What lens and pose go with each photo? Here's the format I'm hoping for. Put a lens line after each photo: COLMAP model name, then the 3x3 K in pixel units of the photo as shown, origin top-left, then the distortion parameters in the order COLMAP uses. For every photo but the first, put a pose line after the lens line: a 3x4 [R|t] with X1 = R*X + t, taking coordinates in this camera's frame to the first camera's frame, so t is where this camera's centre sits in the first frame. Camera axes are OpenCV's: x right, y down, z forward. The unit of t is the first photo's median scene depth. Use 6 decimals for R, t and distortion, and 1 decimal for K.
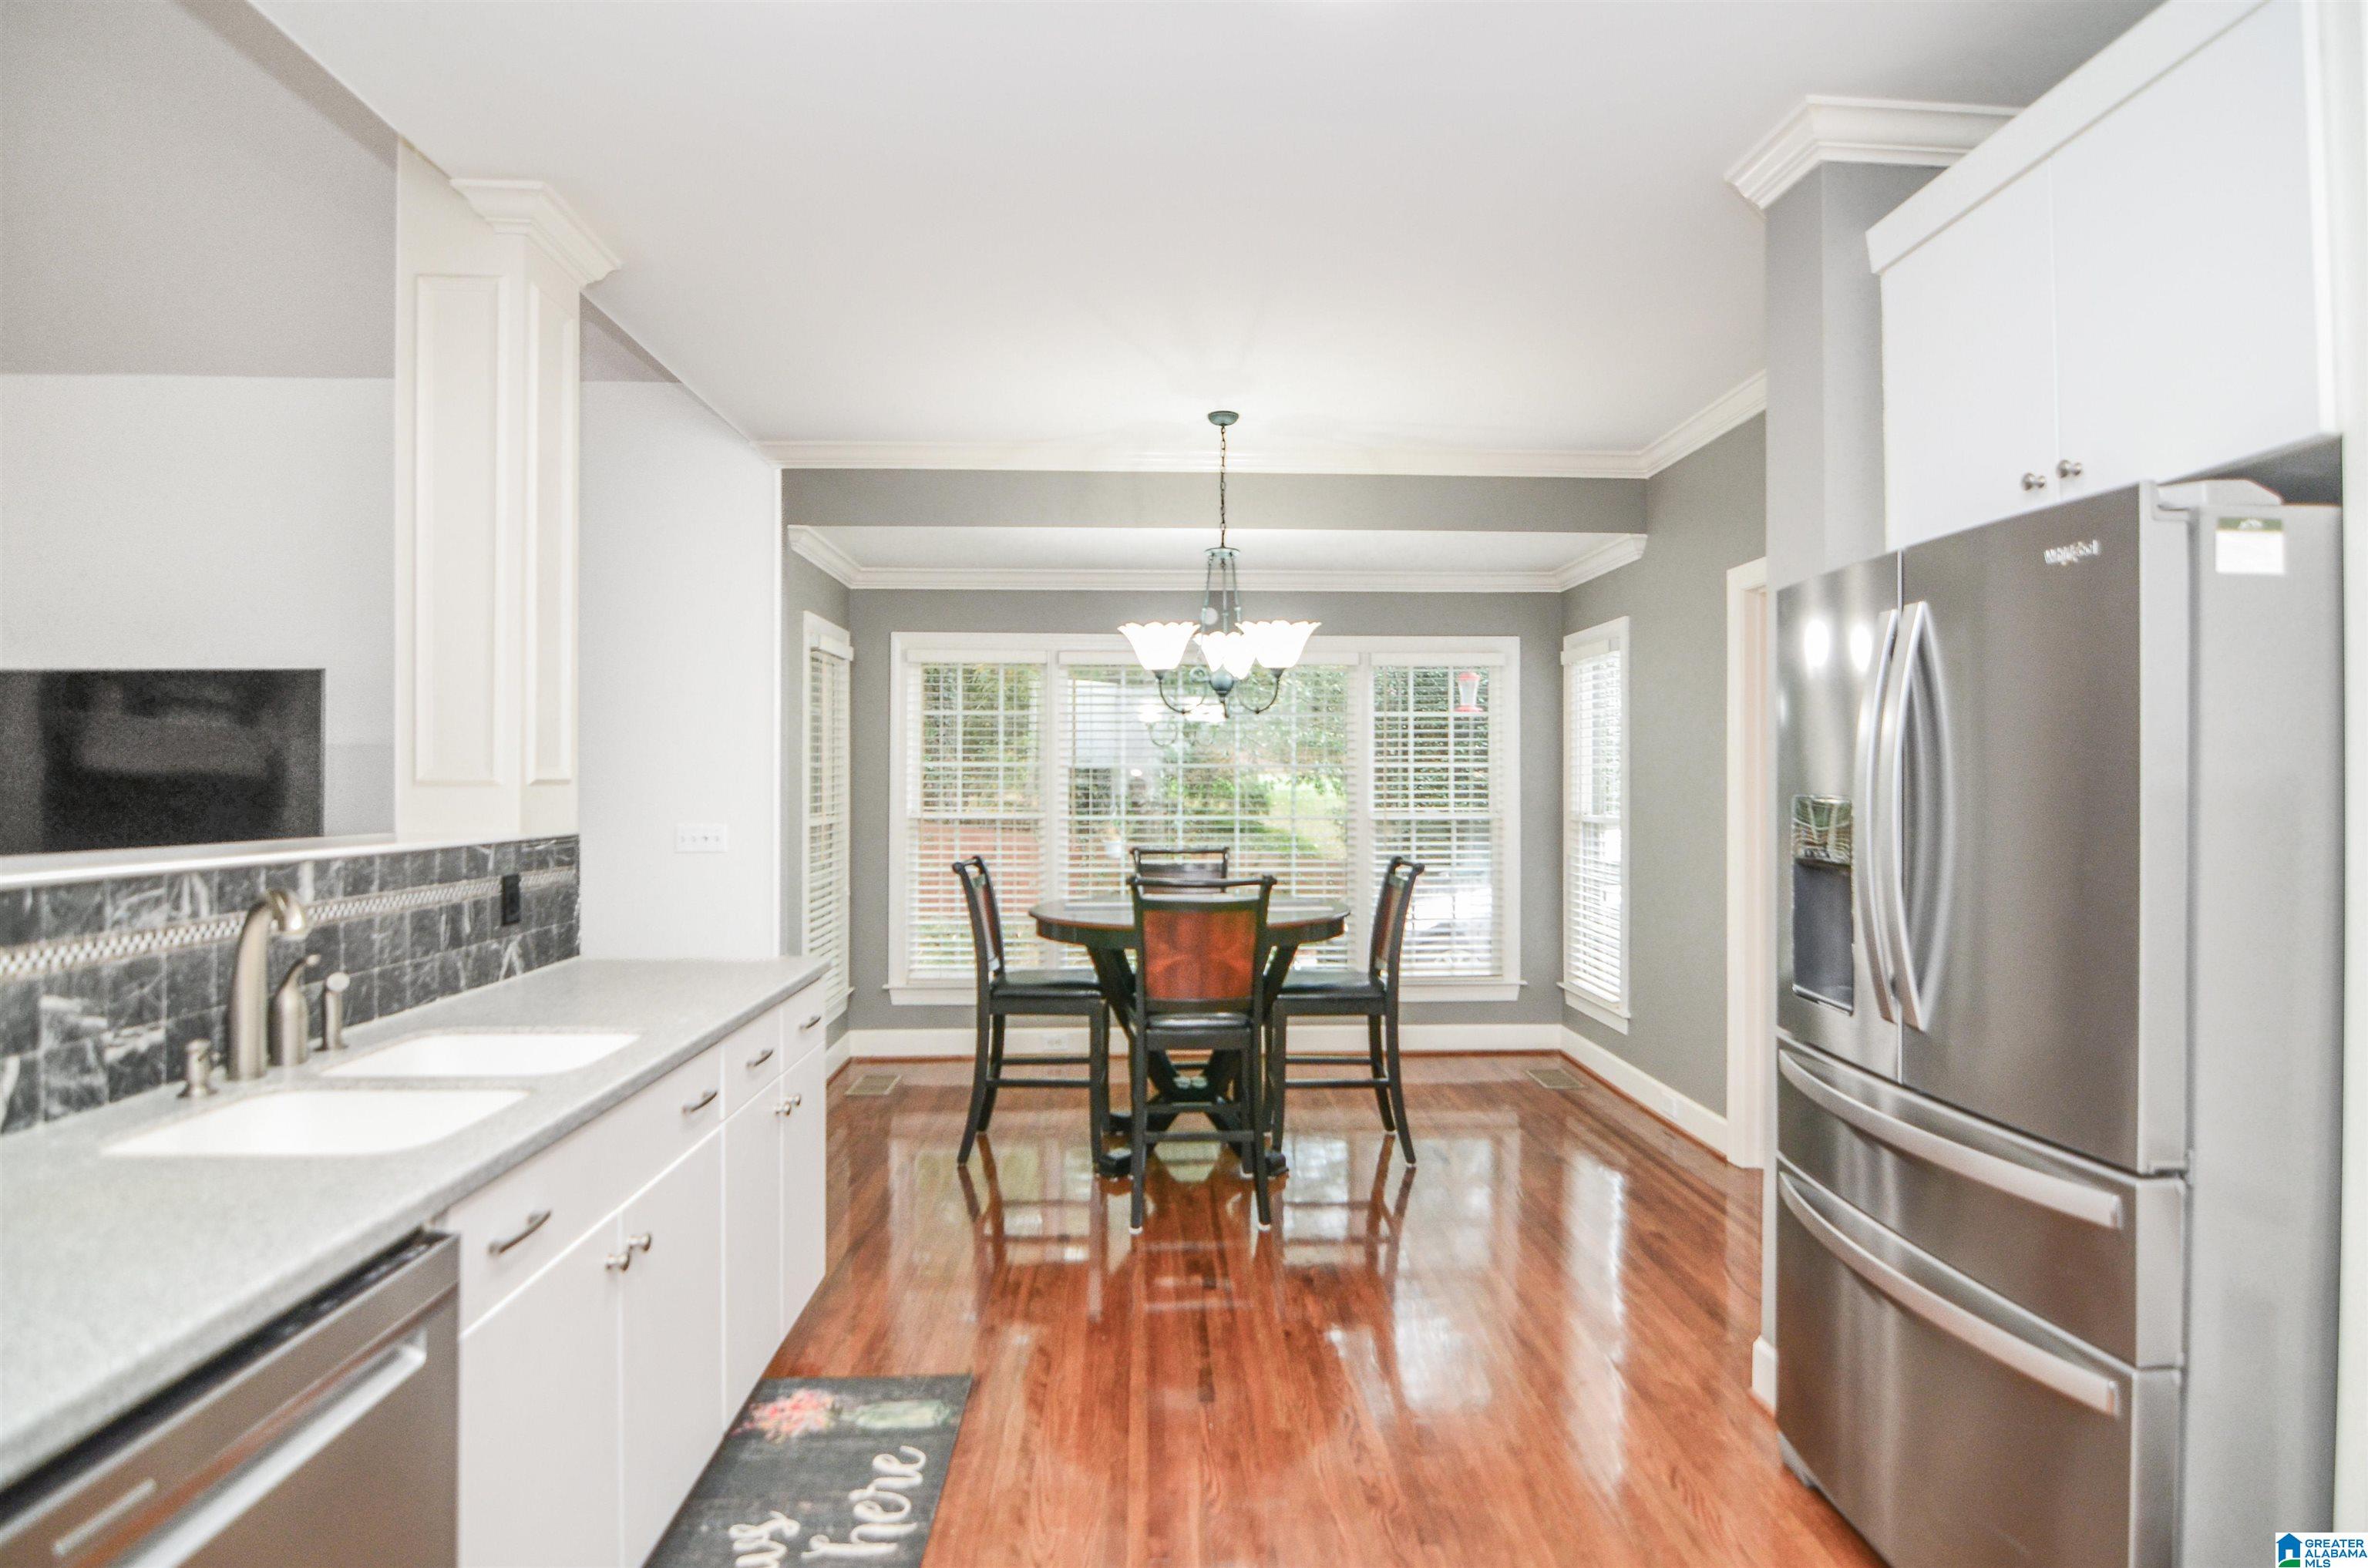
lens RADIAL K [[1197.4, 0, 1186.2], [0, 1197.4, 786.0], [0, 0, 1]] dist [-0.003717, -0.000322]
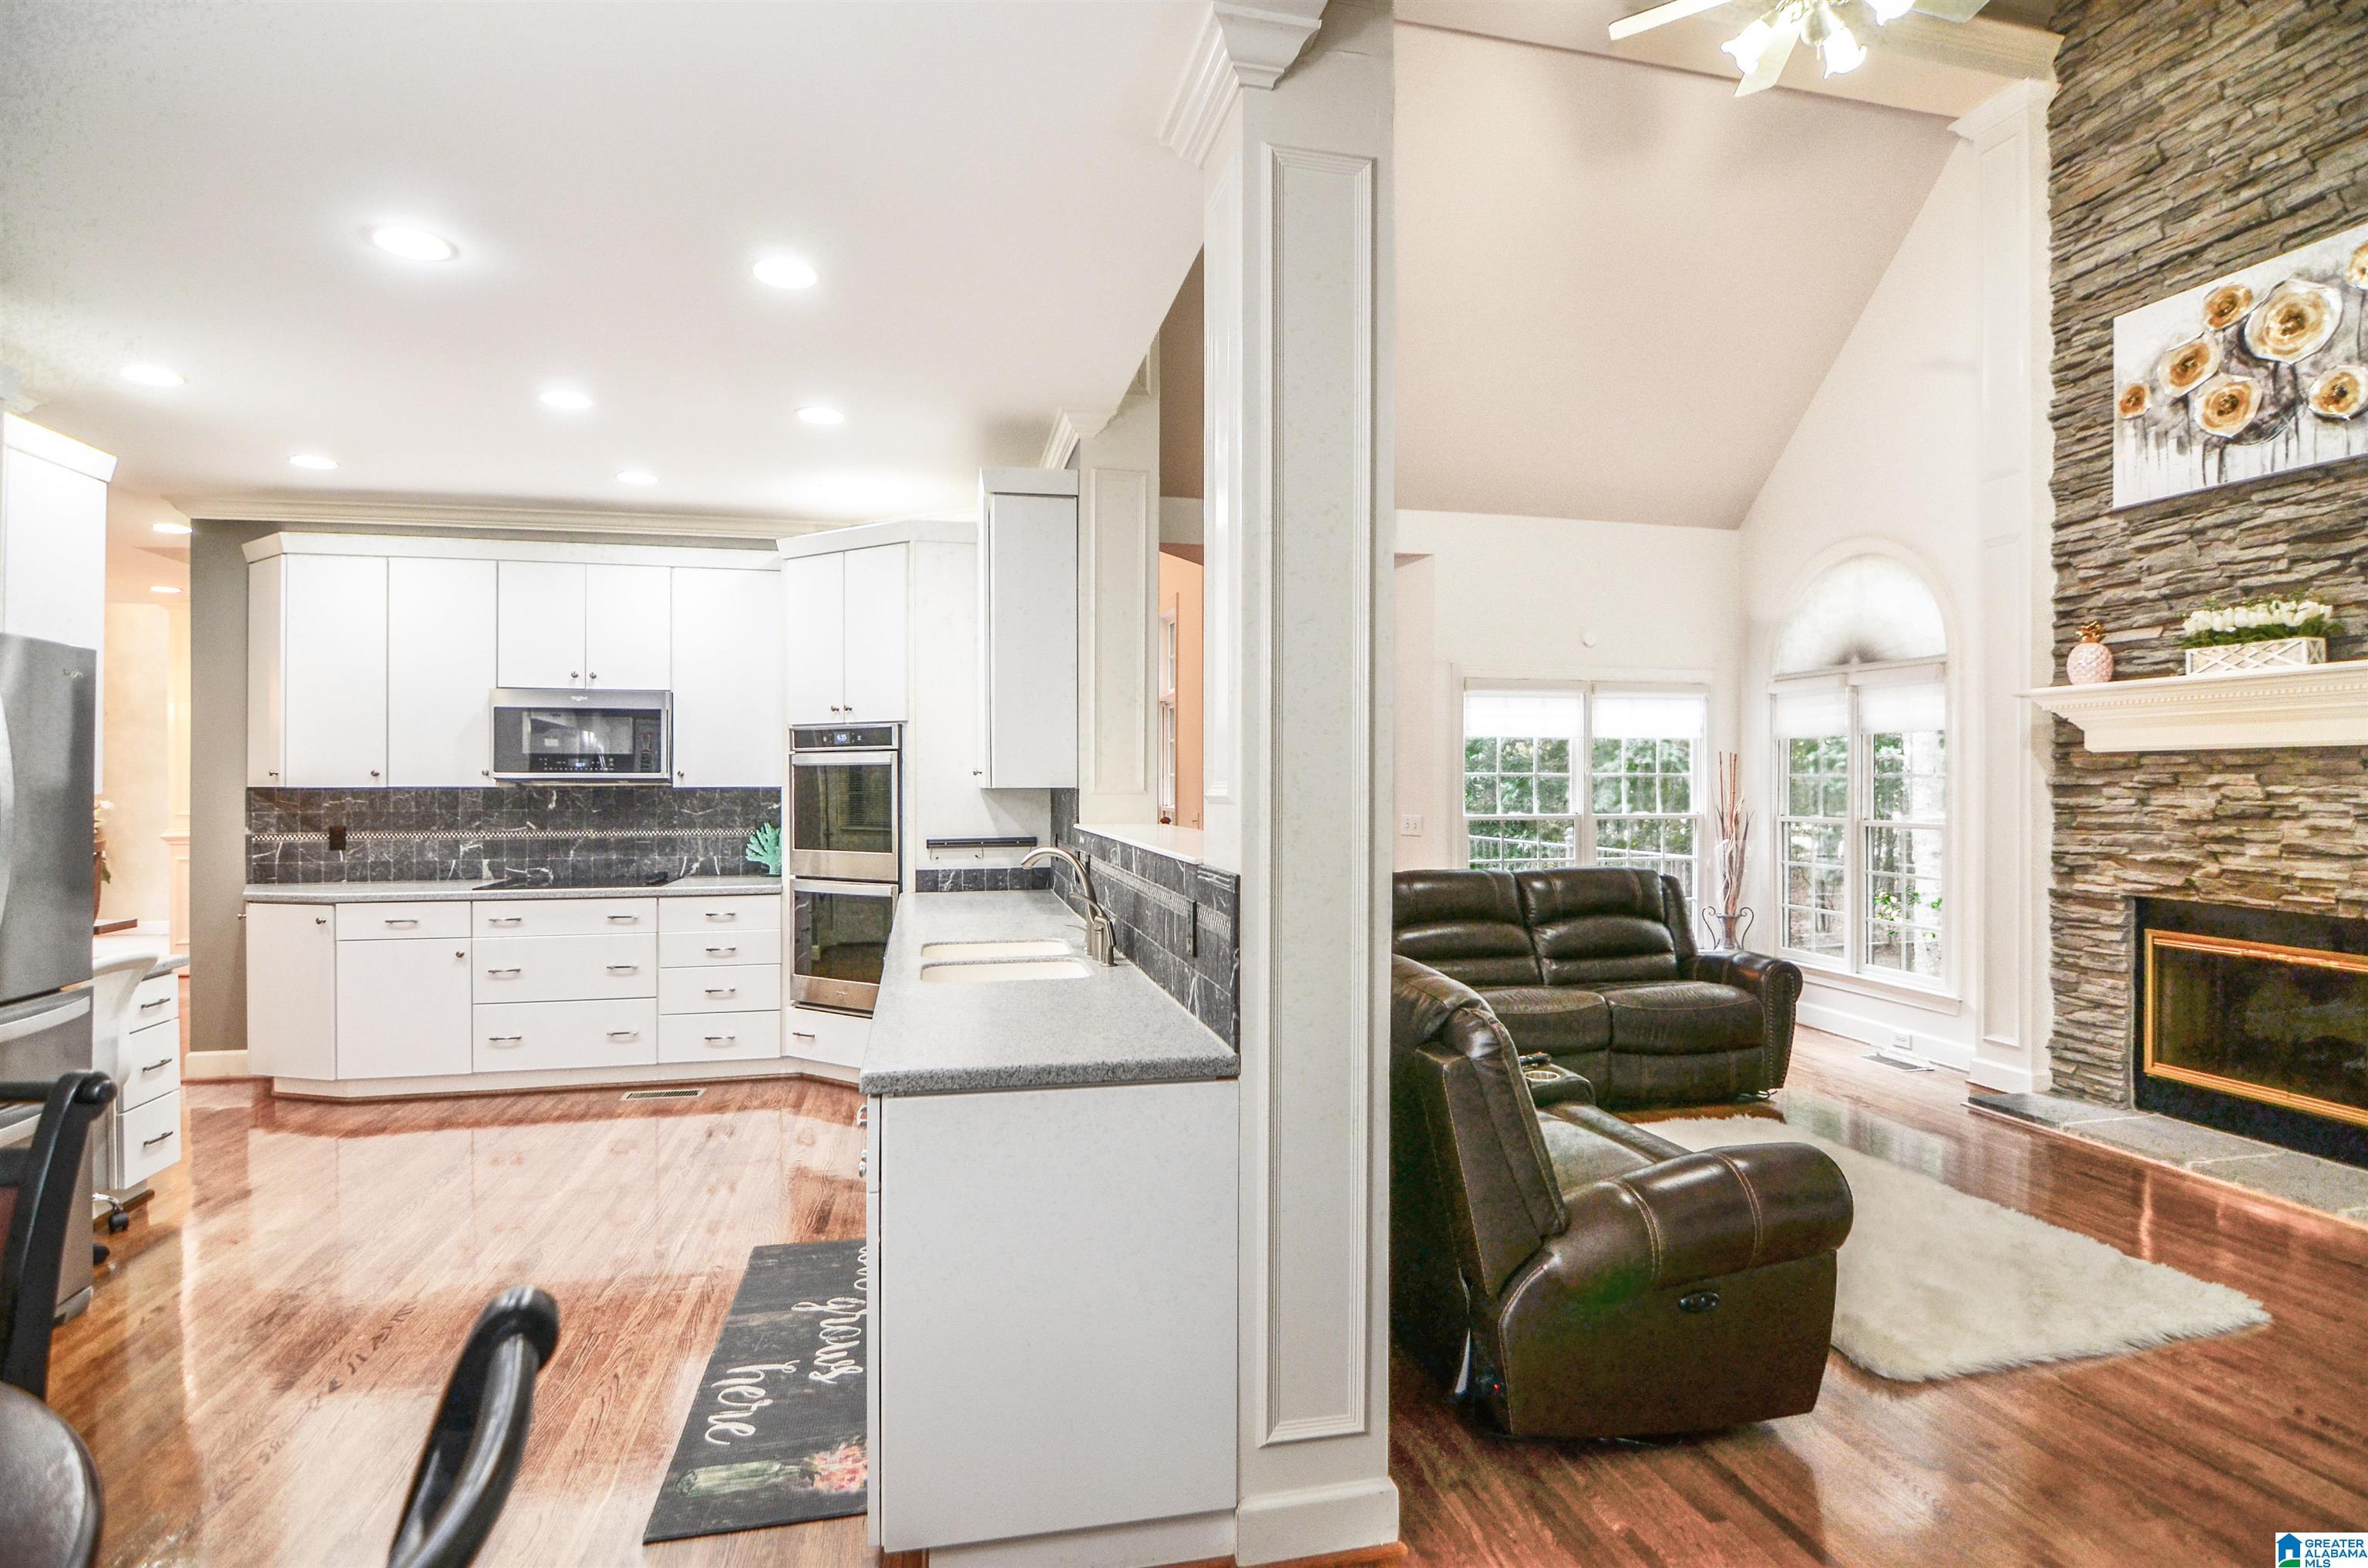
lens RADIAL K [[1197.4, 0, 1191.0], [0, 1197.4, 781.1], [0, 0, 1]] dist [-0.003717, -0.000322]
pose [[-0.984626, 0.003808, -0.174633, -0.490390], [0.004134, 0.999990, -0.001500, -0.008567], [0.174625, -0.002198, -0.984633, 2.257583]]
